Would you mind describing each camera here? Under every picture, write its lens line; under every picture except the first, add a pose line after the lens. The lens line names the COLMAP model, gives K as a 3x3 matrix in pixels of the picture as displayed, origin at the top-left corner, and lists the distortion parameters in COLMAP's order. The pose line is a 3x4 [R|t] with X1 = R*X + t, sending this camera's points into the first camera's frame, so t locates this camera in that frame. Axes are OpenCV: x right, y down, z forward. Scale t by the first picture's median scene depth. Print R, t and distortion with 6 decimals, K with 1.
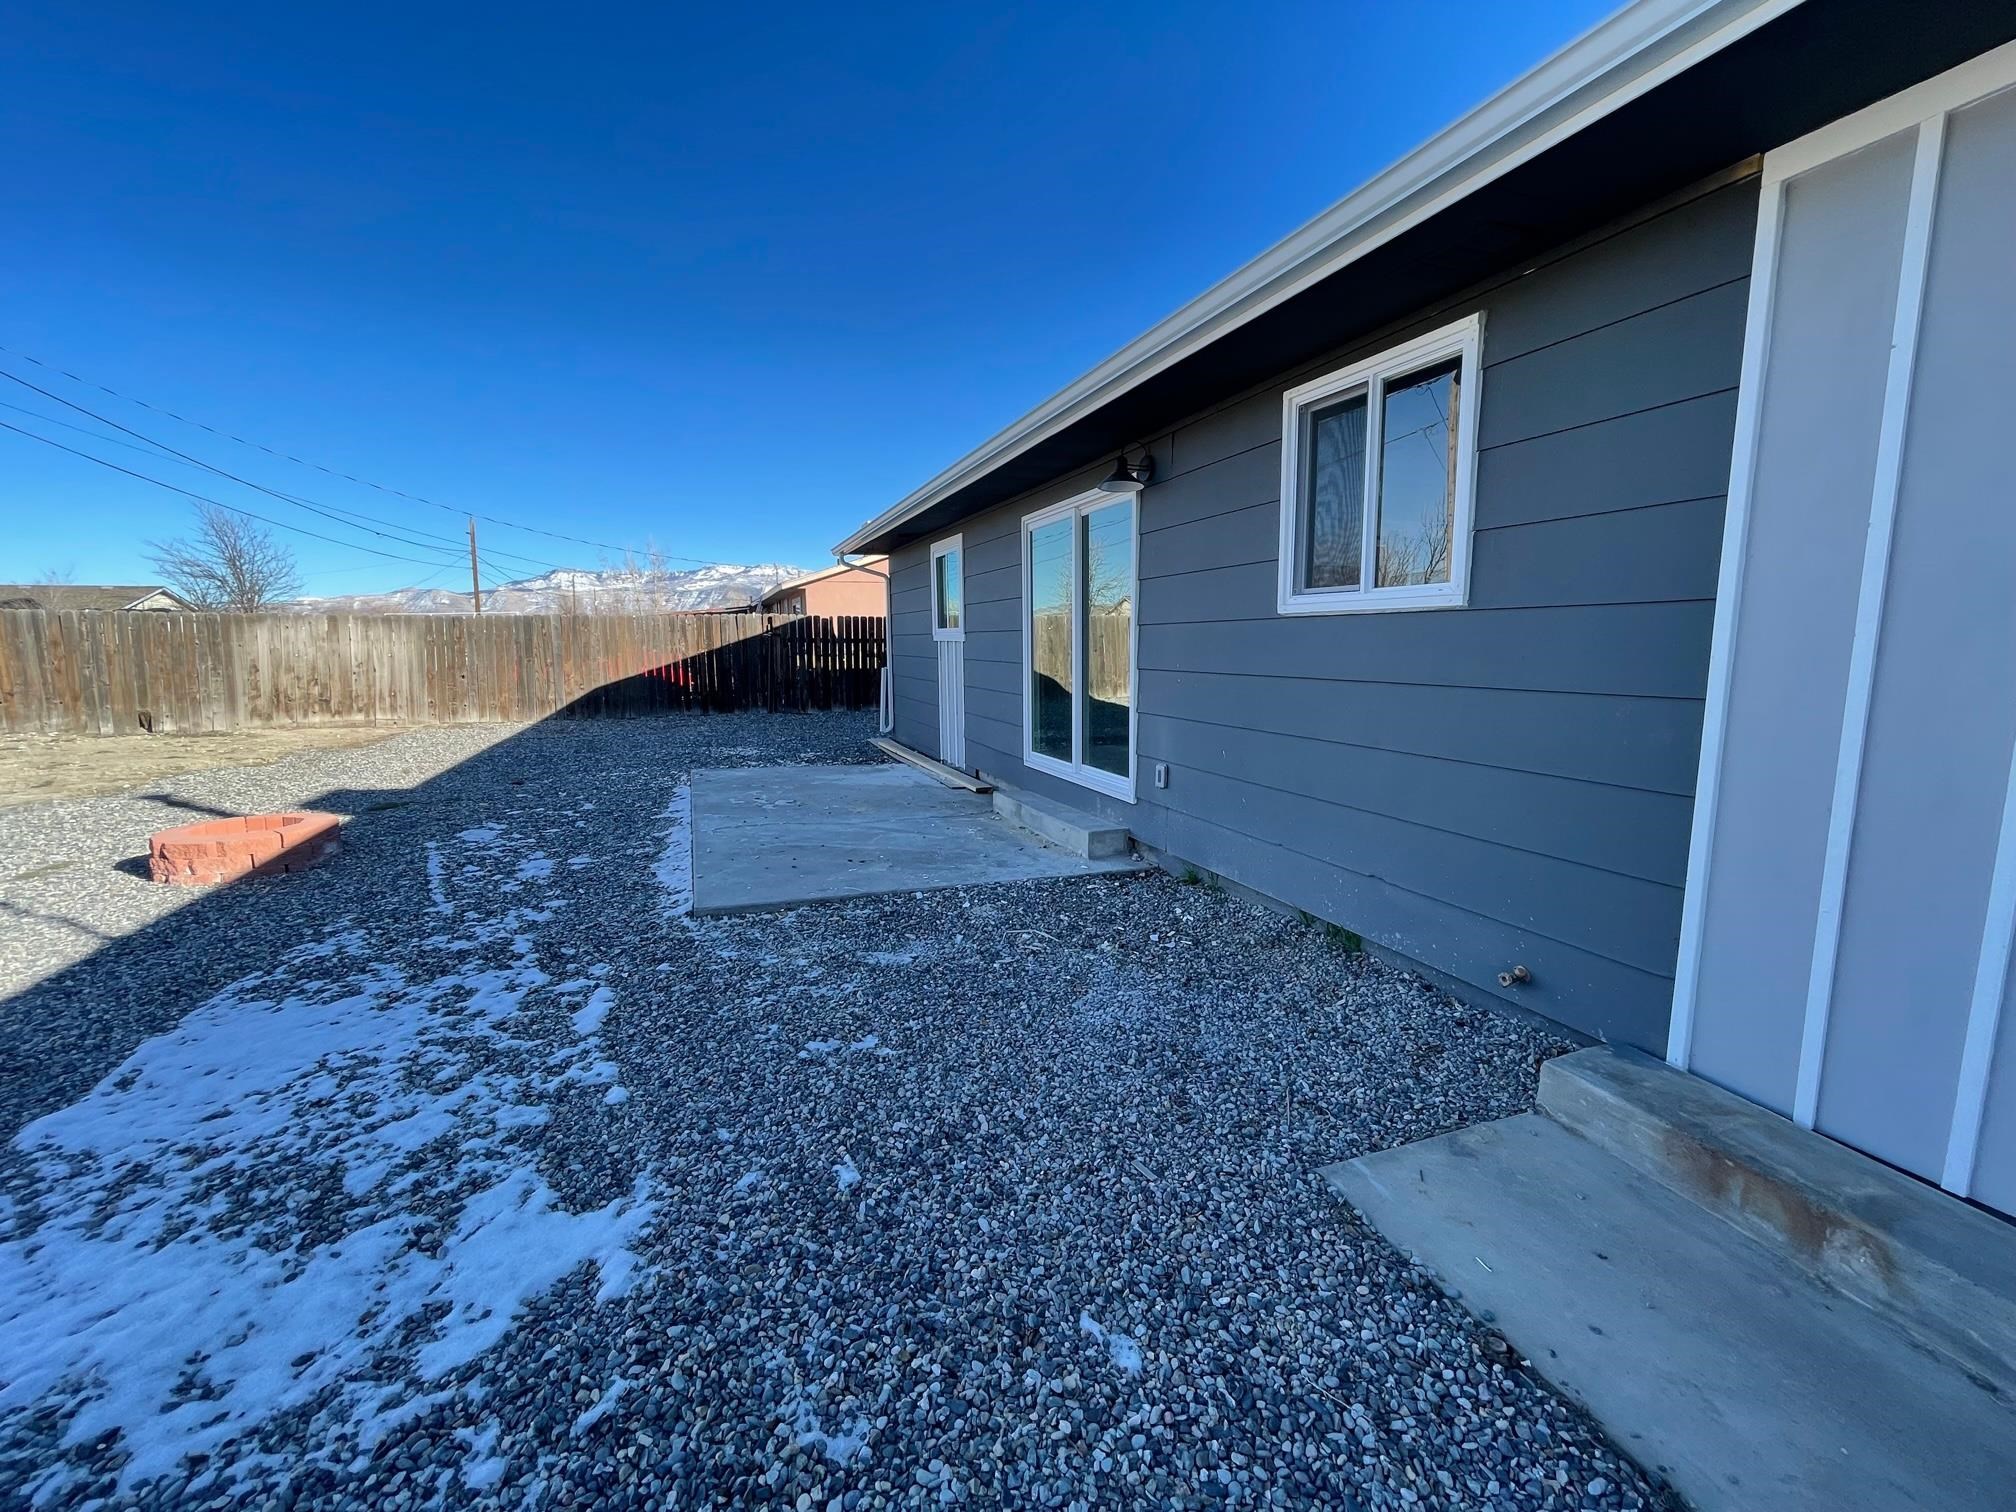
lens RADIAL K [[809.3, 0, 1021.4], [0, 809.3, 750.9], [0, 0, 1]] dist [0.000688, 0.000818]
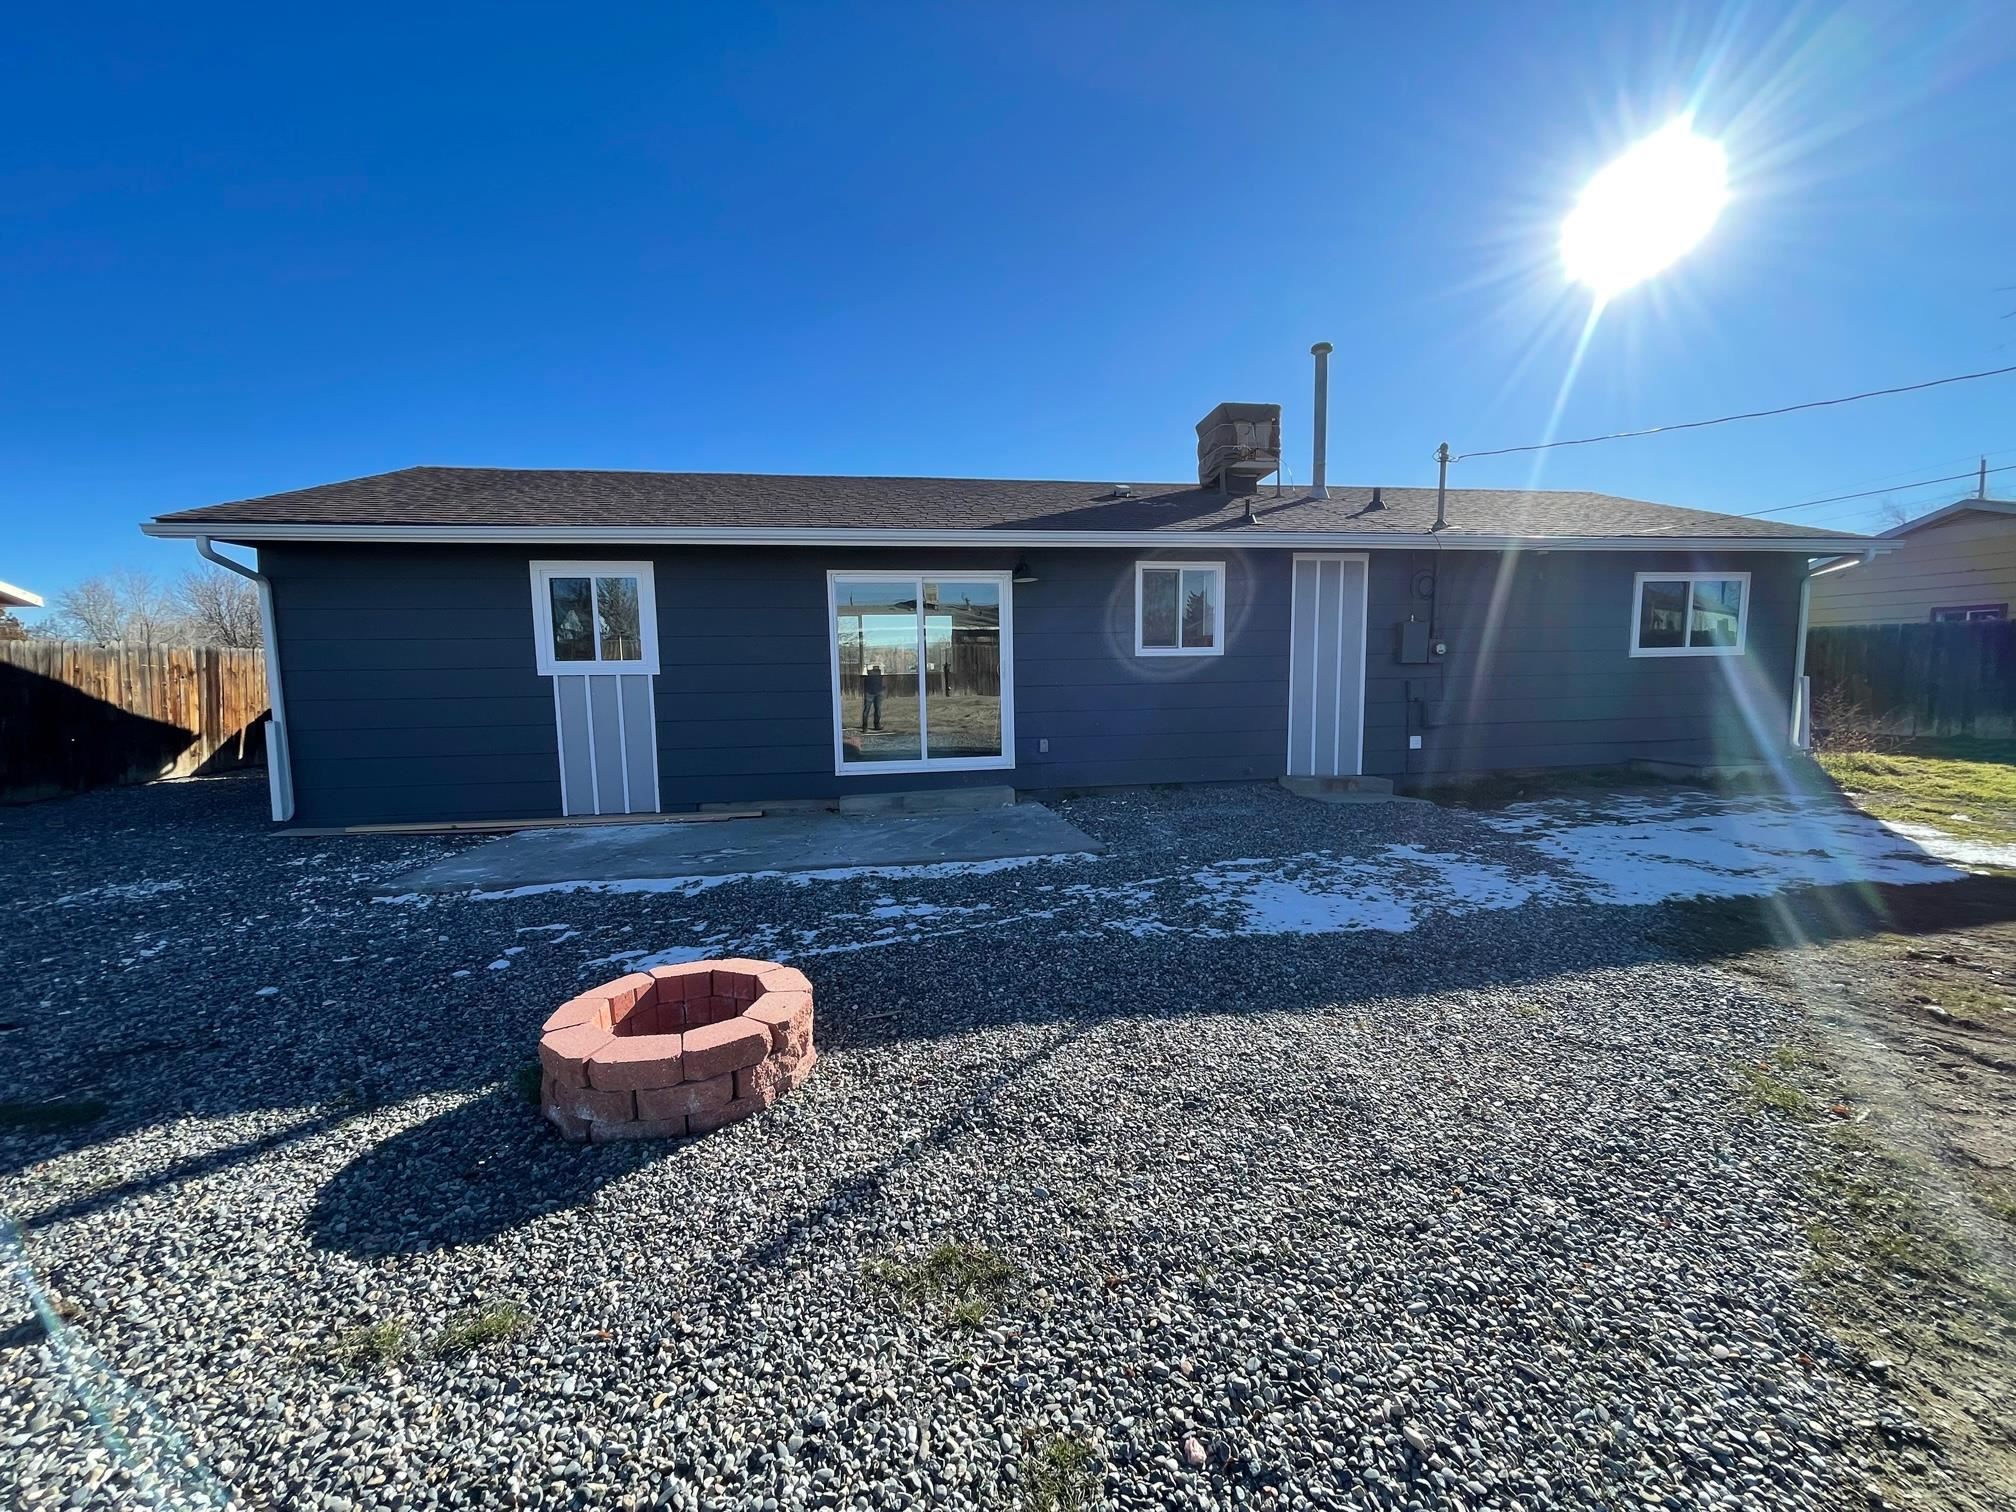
lens RADIAL K [[809.3, 0, 1021.4], [0, 809.3, 750.9], [0, 0, 1]] dist [0.000688, 0.000818]
pose [[0.184968, -0.088575, 0.978745, -2.209220], [0.147531, 0.987146, 0.061454, -0.106042], [-0.971608, 0.133028, 0.195658, 1.017099]]
